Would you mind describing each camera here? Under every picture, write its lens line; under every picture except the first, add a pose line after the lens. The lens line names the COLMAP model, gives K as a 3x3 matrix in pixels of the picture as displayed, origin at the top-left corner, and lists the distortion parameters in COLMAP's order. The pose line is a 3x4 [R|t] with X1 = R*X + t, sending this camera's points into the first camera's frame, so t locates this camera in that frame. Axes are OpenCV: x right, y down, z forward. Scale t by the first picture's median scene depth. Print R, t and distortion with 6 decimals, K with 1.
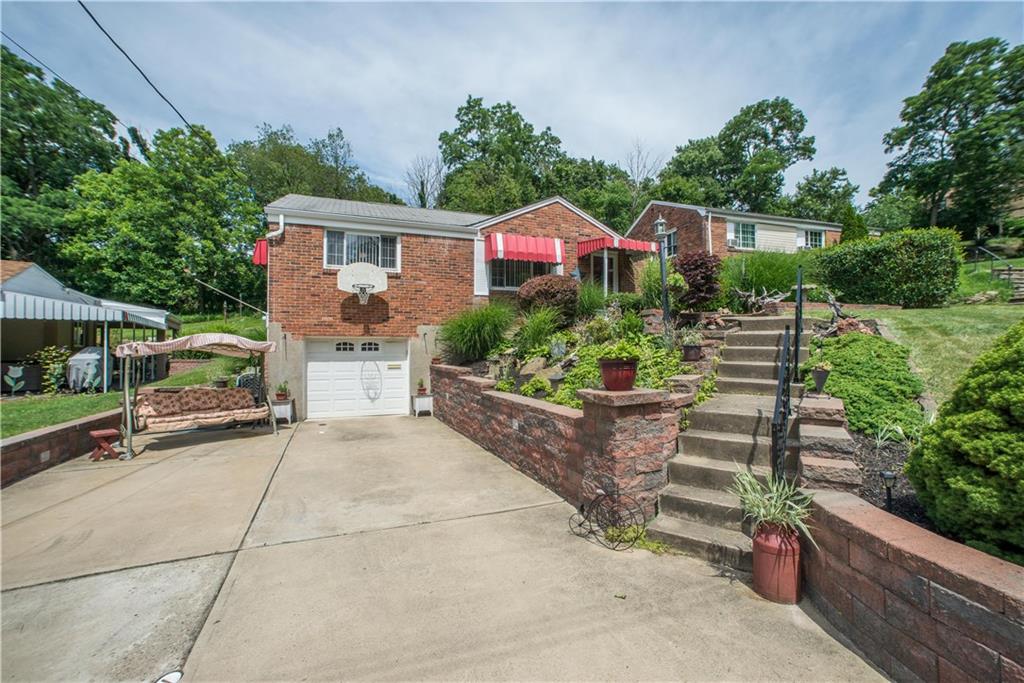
lens RADIAL K [[424.4, 0, 496.6], [0, 424.4, 321.6], [0, 0, 1]] dist [-0.042377, 0.027843]
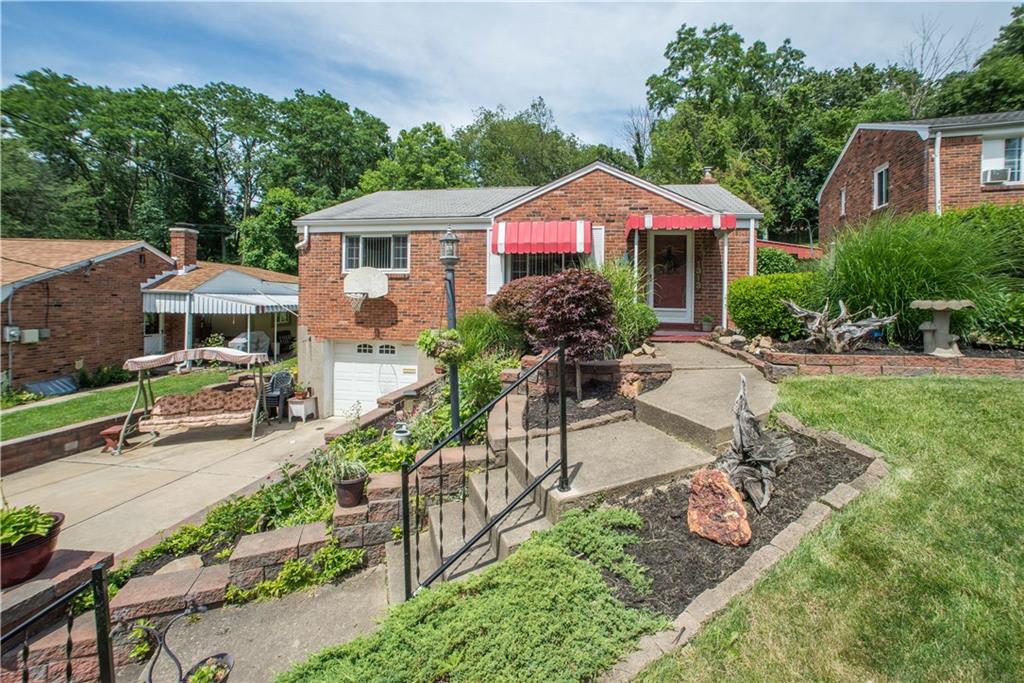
lens RADIAL K [[428.1, 0, 514.2], [0, 428.1, 294.6], [0, 0, 1]] dist [-0.049713, 0.029006]
pose [[0.880352, -0.001416, -0.474319, 0.411095], [0.019732, 0.999239, 0.033639, -0.090882], [0.473911, -0.038974, 0.879710, 0.255399]]
